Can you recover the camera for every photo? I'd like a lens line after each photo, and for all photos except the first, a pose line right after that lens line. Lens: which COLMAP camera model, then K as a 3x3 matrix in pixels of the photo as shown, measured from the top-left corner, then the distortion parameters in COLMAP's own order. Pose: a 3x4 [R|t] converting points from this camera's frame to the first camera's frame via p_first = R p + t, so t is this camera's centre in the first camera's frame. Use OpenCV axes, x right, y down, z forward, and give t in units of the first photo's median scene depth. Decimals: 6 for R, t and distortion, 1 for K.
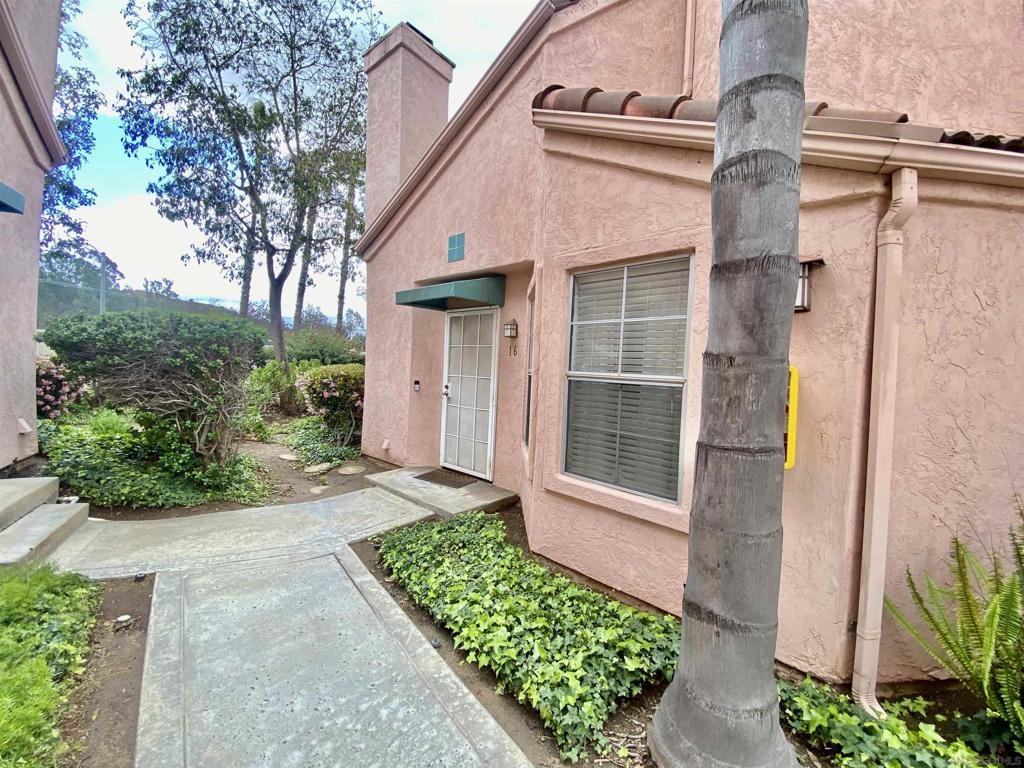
lens RADIAL K [[423.9, 0, 514.8], [0, 423.9, 384.2], [0, 0, 1]] dist [0.002102, -0.000855]
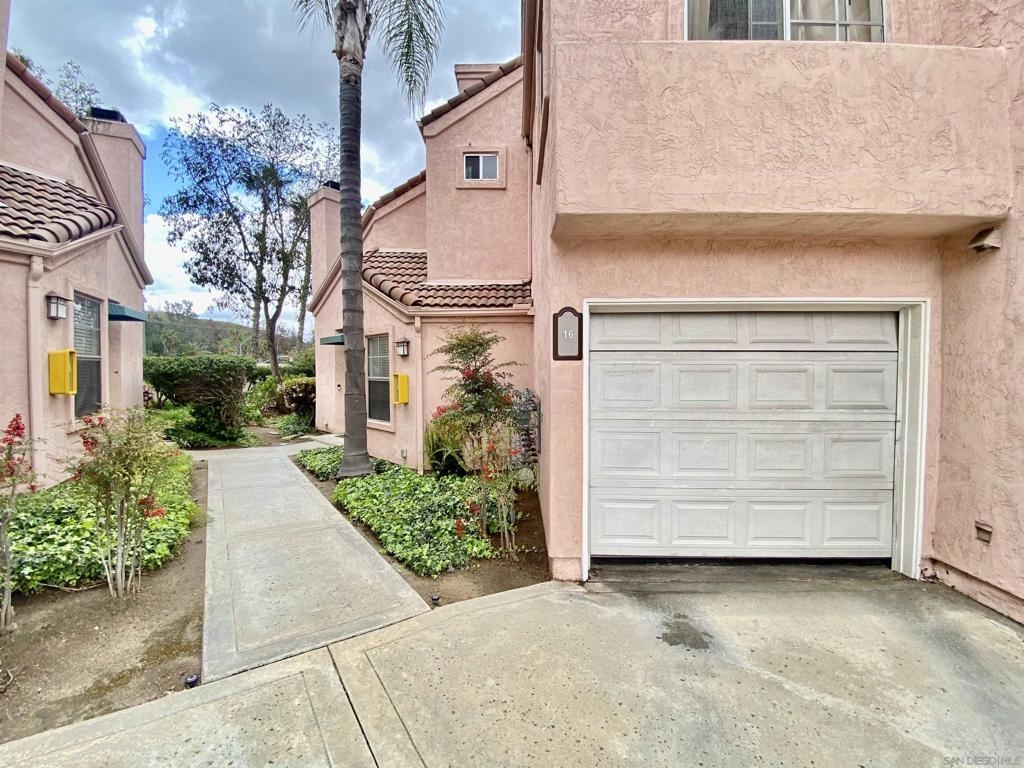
lens RADIAL K [[423.9, 0, 509.3], [0, 423.9, 384.8], [0, 0, 1]] dist [0.002102, -0.000855]
pose [[0.998317, -0.041371, -0.040628, 0.483350], [0.041040, 0.999117, -0.008960, 0.032867], [0.040963, 0.007278, 0.999134, -0.658660]]
